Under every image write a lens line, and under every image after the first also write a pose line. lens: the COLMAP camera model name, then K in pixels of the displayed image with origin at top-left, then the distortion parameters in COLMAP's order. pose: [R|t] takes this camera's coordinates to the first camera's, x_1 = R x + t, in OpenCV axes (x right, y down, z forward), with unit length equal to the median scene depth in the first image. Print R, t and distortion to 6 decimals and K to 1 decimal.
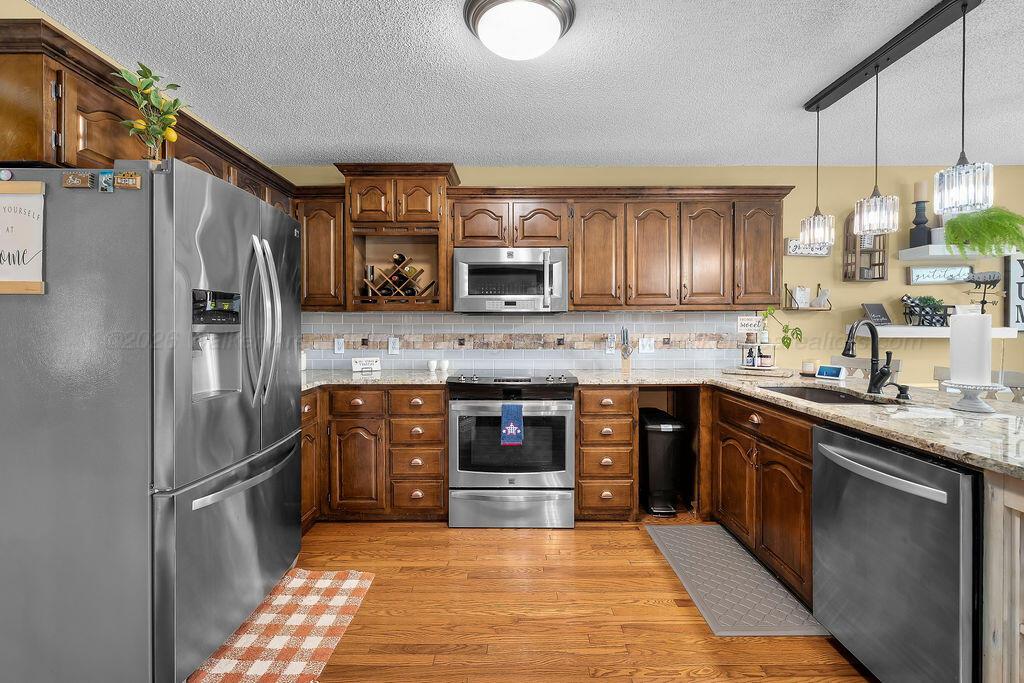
lens RADIAL K [[462.2, 0, 508.6], [0, 462.2, 327.3], [0, 0, 1]] dist [-0.002030, -0.000750]
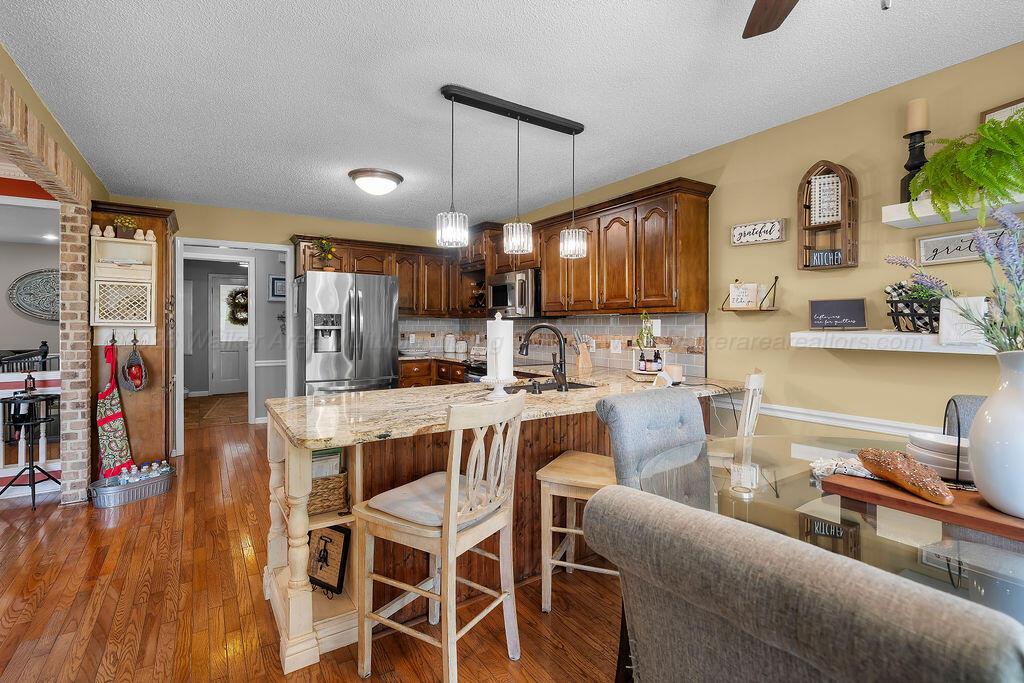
lens RADIAL K [[462.2, 0, 507.4], [0, 462.2, 330.4], [0, 0, 1]] dist [-0.002030, -0.000750]
pose [[0.550601, 0.012126, -0.834680, 1.272565], [-0.005681, 0.999926, 0.010779, -0.010284], [0.834749, -0.001193, 0.550629, 0.223125]]
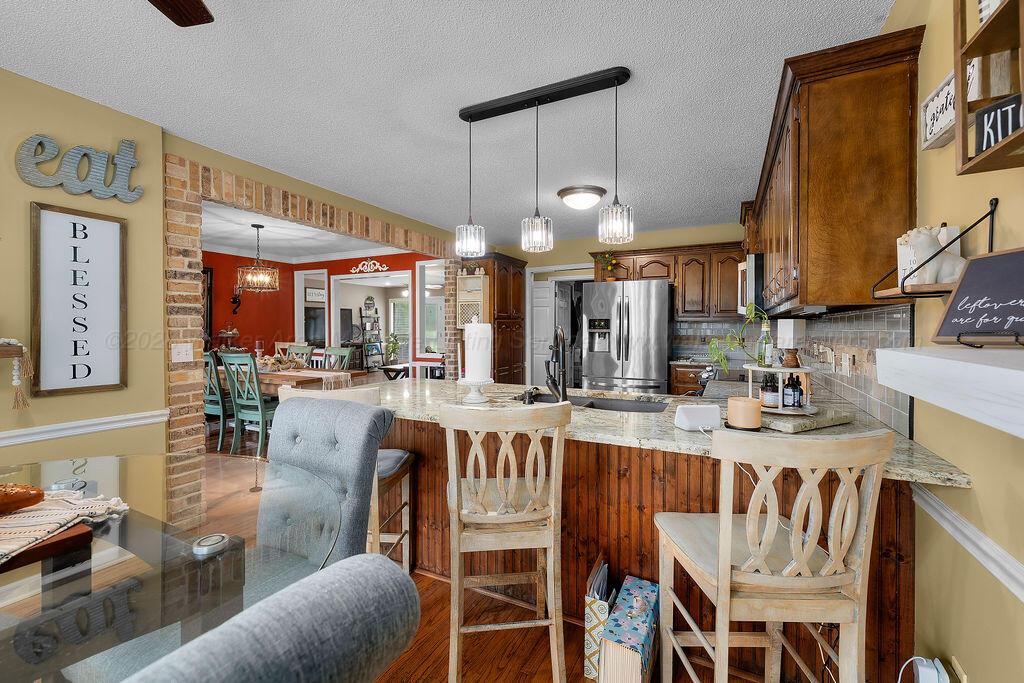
lens RADIAL K [[435.9, 0, 508.8], [0, 435.9, 330.4], [0, 0, 1]] dist [0.001347, 0.000056]
pose [[-0.454634, 0.000379, -0.890678, 1.246232], [-0.009699, 0.999939, 0.005376, -0.012271], [0.890626, 0.011083, -0.454602, 1.011522]]
